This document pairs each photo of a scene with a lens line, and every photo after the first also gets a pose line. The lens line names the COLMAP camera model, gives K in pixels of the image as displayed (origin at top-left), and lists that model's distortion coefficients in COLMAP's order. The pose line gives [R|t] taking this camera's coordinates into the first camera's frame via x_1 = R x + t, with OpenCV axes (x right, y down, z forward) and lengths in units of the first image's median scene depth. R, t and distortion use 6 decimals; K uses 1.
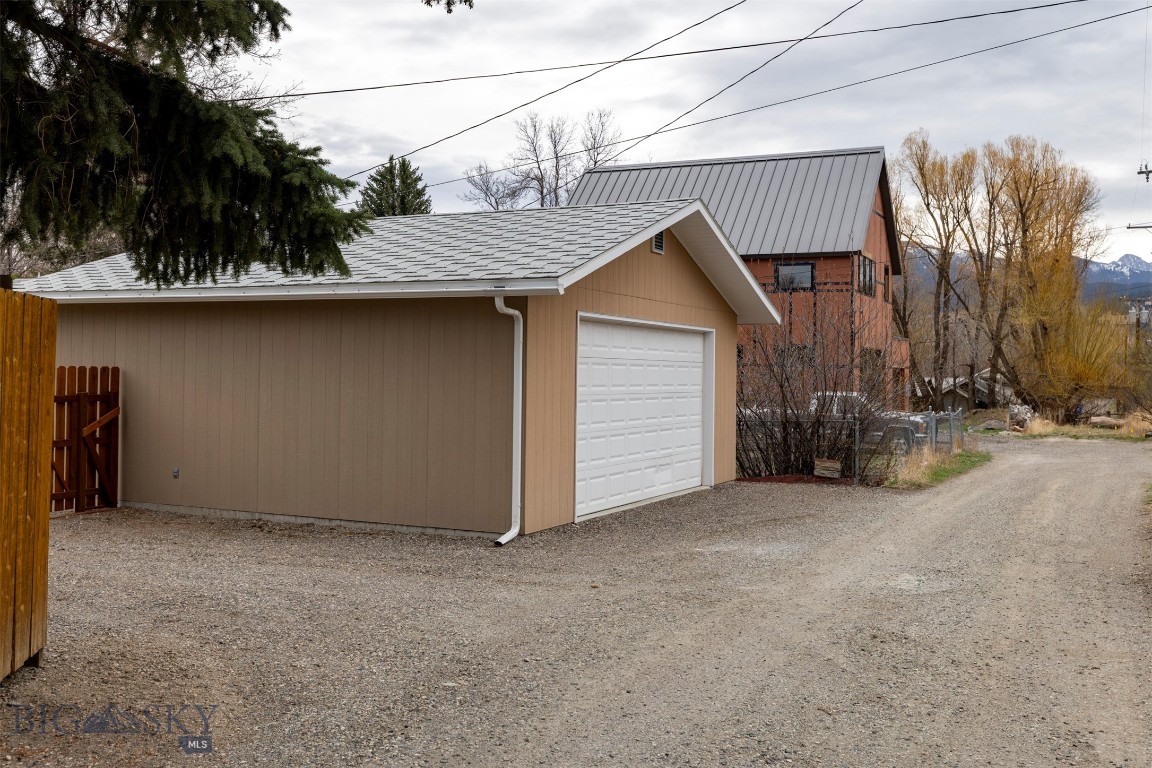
lens RADIAL K [[1207.3, 0, 578.2], [0, 1207.3, 379.7], [0, 0, 1]] dist [-0.000971, 0.000000]
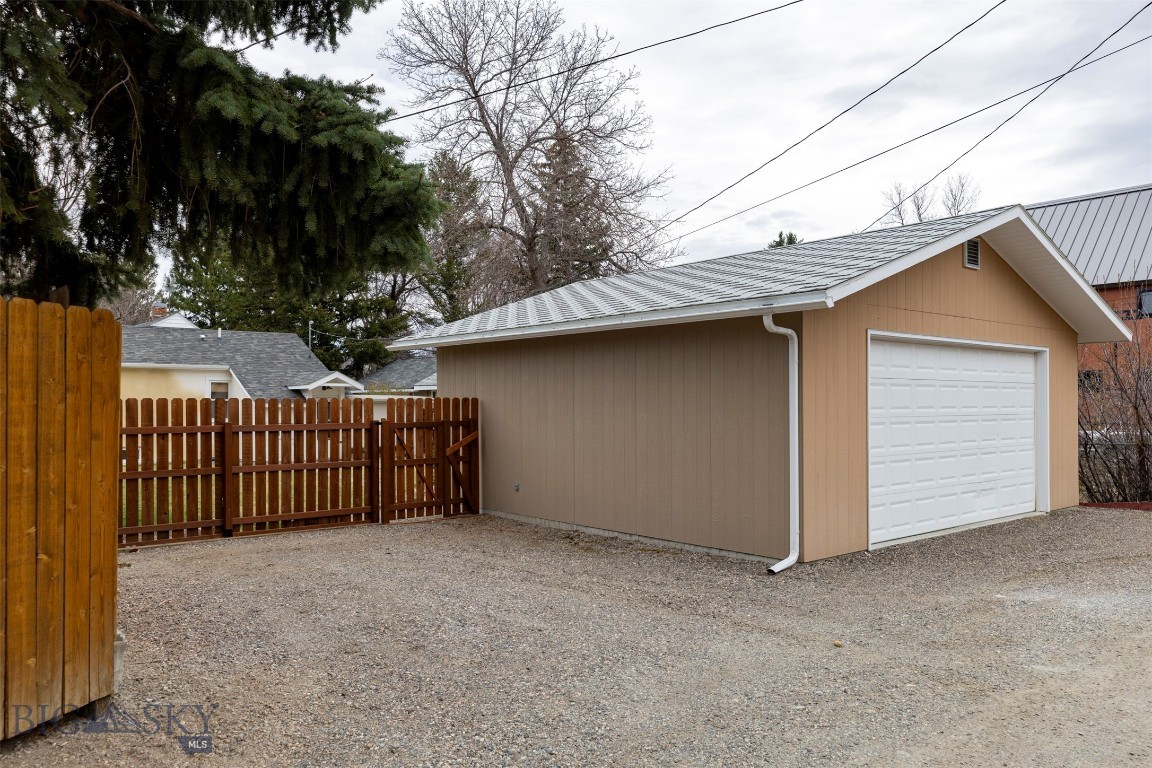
lens RADIAL K [[893.4, 0, 540.6], [0, 893.4, 408.8], [0, 0, 1]] dist [0.005554, -0.002527]
pose [[0.905892, -0.012949, -0.423310, 0.060923], [0.011958, 0.999916, -0.004996, 0.006230], [0.423339, -0.000536, 0.905971, 0.237272]]
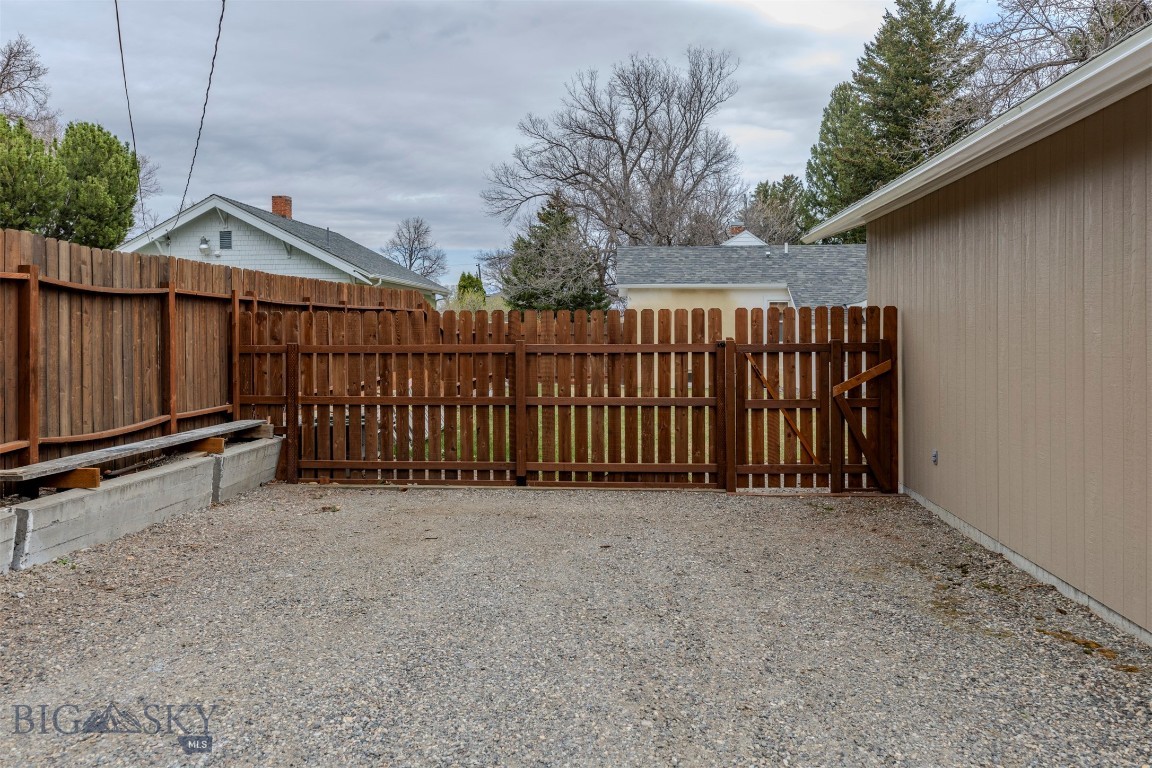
lens RADIAL K [[872.2, 0, 577.3], [0, 872.2, 340.0], [0, 0, 1]] dist [0.009563, 0.002775]
pose [[0.371680, -0.005819, -0.928343, 0.054799], [0.000314, 0.999981, -0.006142, 0.014945], [0.928361, 0.001992, 0.371675, 0.675775]]
